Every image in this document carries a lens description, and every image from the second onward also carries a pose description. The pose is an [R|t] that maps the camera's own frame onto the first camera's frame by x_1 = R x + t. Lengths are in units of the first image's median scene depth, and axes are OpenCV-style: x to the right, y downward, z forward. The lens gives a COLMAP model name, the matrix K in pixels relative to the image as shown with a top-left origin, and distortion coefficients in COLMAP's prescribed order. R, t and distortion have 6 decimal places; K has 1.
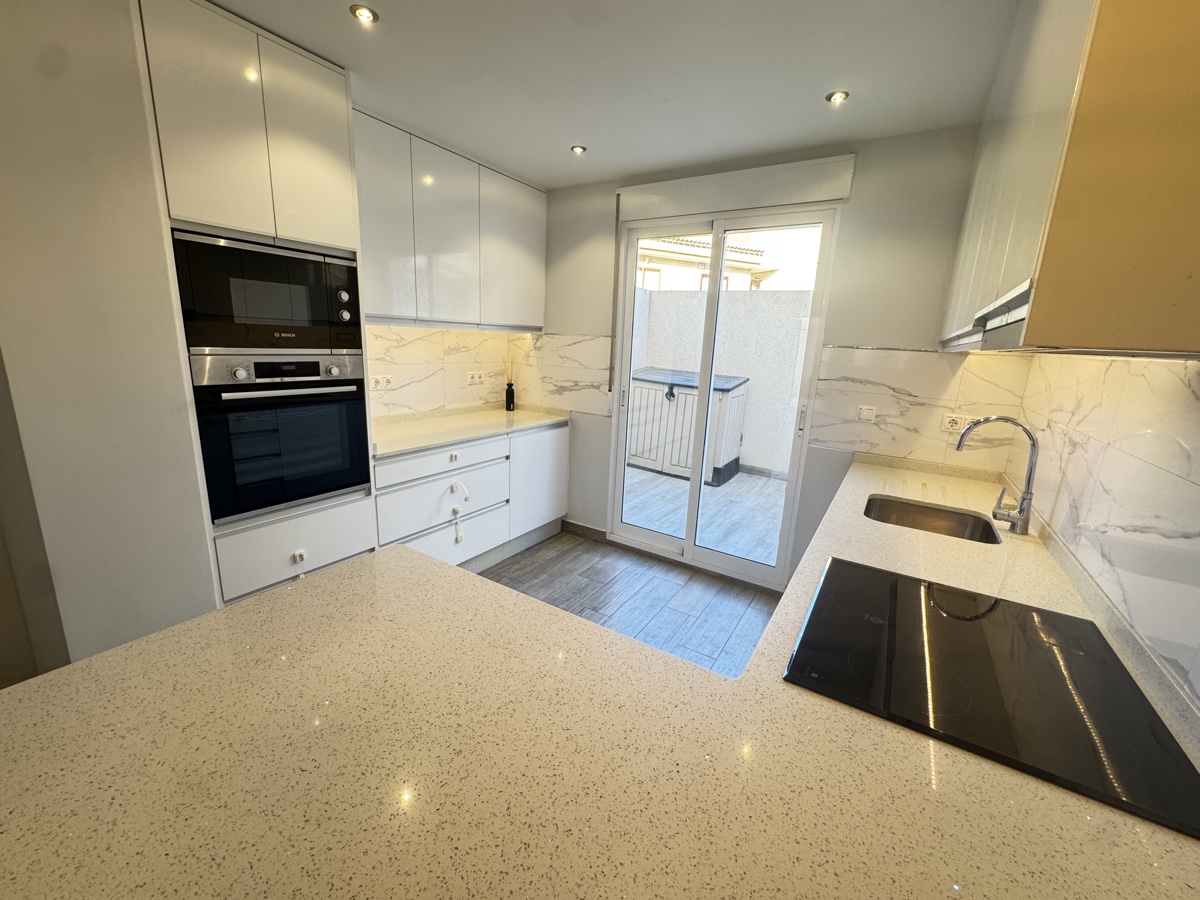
lens RADIAL K [[478.8, 0, 599.0], [0, 478.8, 449.0], [0, 0, 1]] dist [-0.005462, -0.000464]
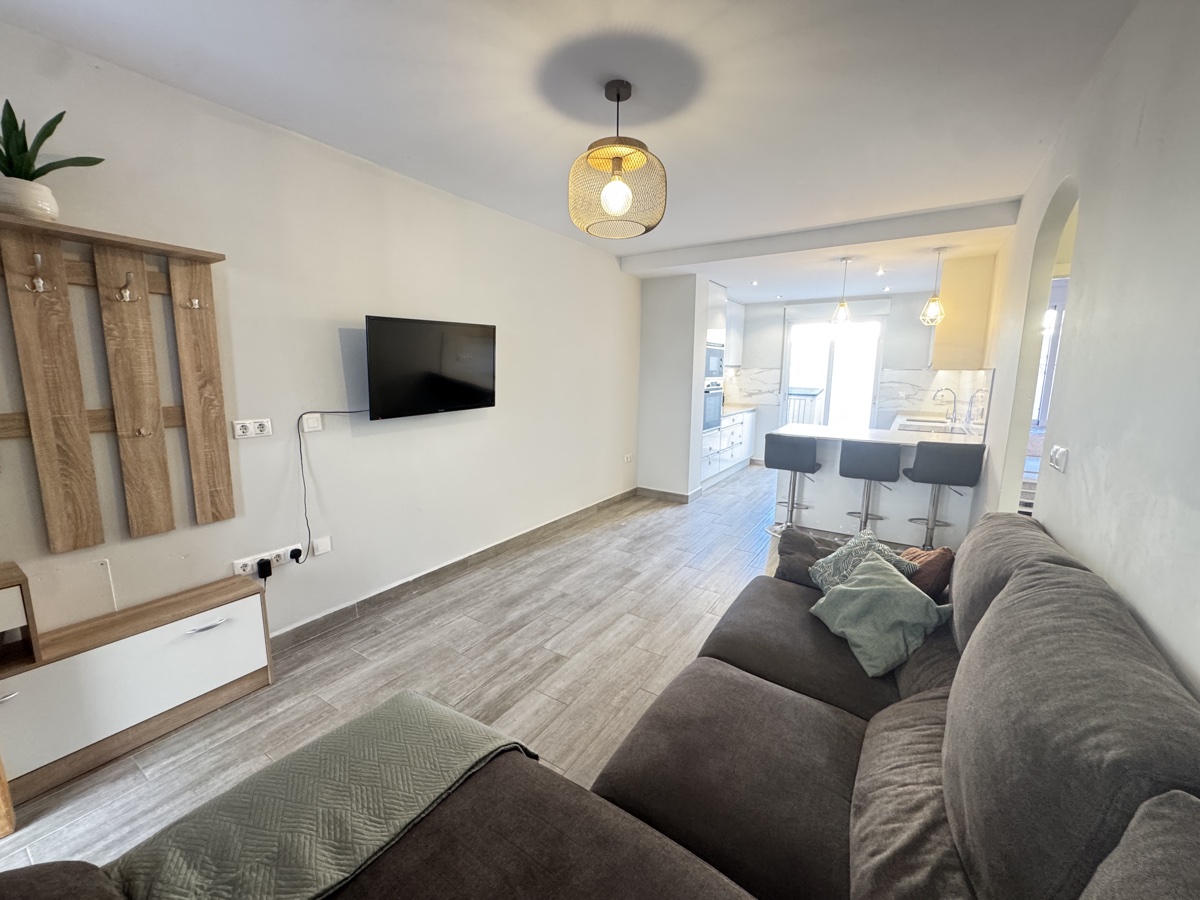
lens RADIAL K [[478.8, 0, 599.0], [0, 478.8, 449.0], [0, 0, 1]] dist [-0.005462, -0.000464]
pose [[0.999045, -0.036983, -0.023259, -0.879366], [0.035516, 0.997529, -0.060620, 0.271948], [0.025444, 0.059736, 0.997890, -1.371087]]
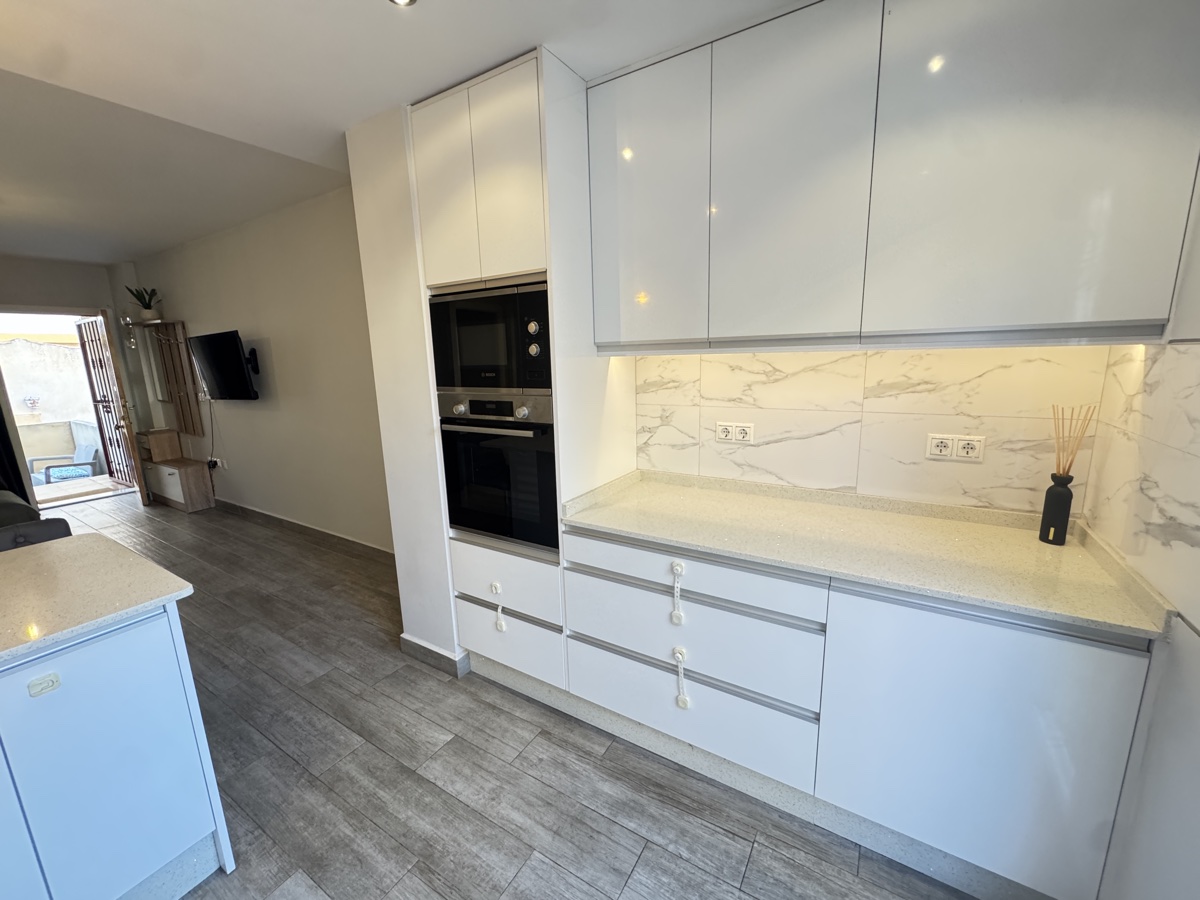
lens RADIAL K [[478.8, 0, 599.0], [0, 478.8, 449.0], [0, 0, 1]] dist [-0.005462, -0.000464]
pose [[0.006034, 0.147559, -0.989035, 0.244986], [-0.196133, 0.970017, 0.143525, -0.180323], [0.980559, 0.193116, 0.034794, 0.797087]]
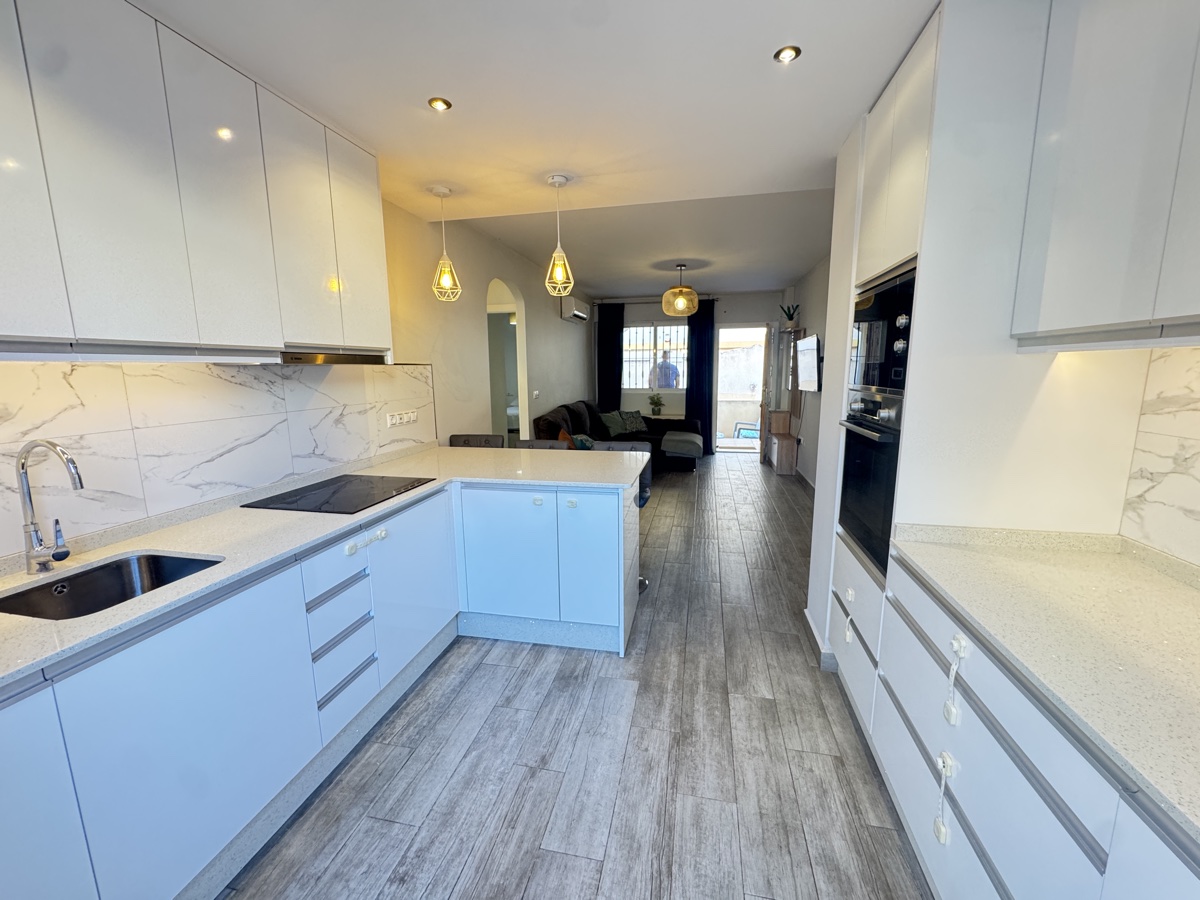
lens RADIAL K [[478.8, 0, 599.0], [0, 478.8, 449.0], [0, 0, 1]] dist [-0.005462, -0.000464]
pose [[-0.939763, 0.020208, -0.341230, 0.131650], [-0.108439, 0.929066, 0.353664, -0.246669], [0.324172, 0.369363, -0.870910, 1.126618]]
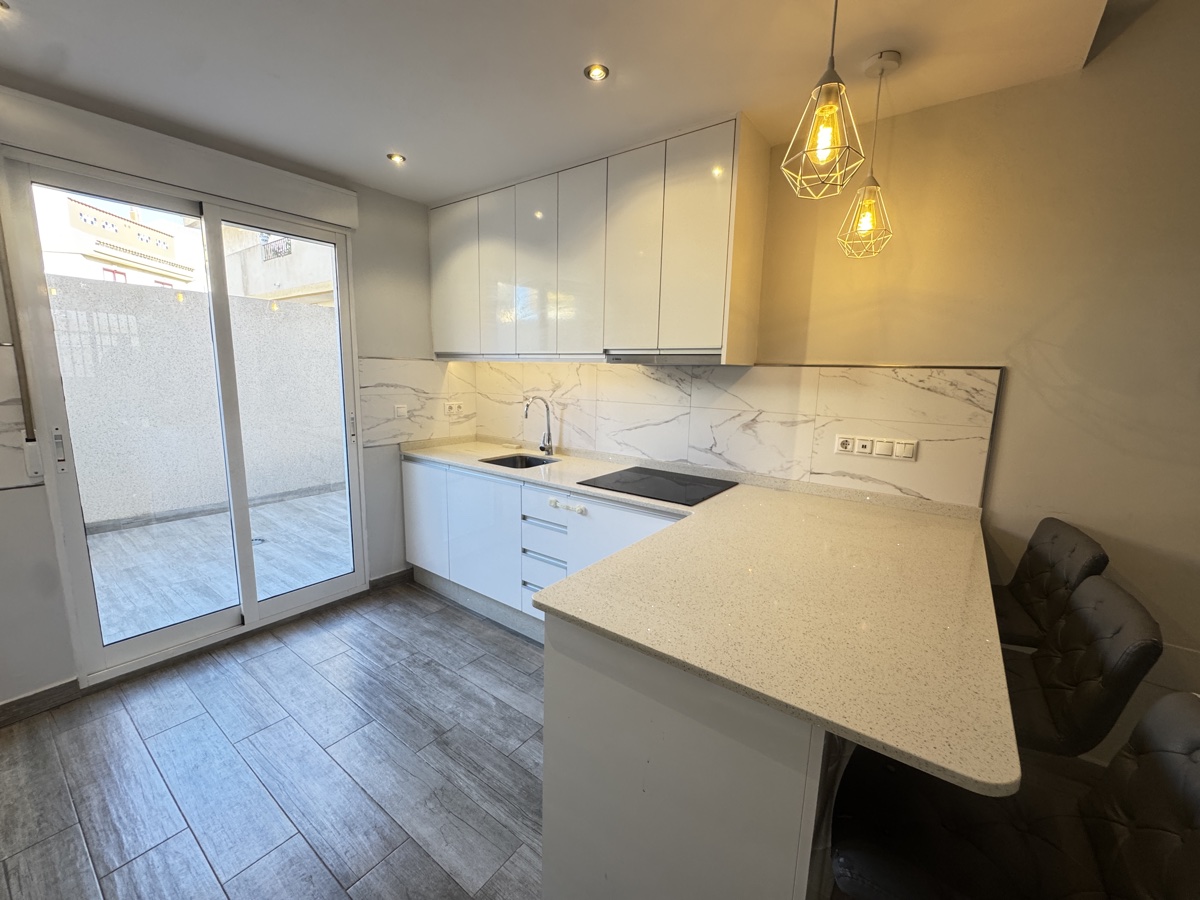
lens RADIAL K [[478.8, 0, 599.0], [0, 478.8, 449.0], [0, 0, 1]] dist [-0.005462, -0.000464]
pose [[0.074191, -0.204707, 0.976008, -0.561095], [0.201792, 0.961540, 0.186334, -0.094774], [-0.976615, 0.183126, 0.112645, 0.332497]]
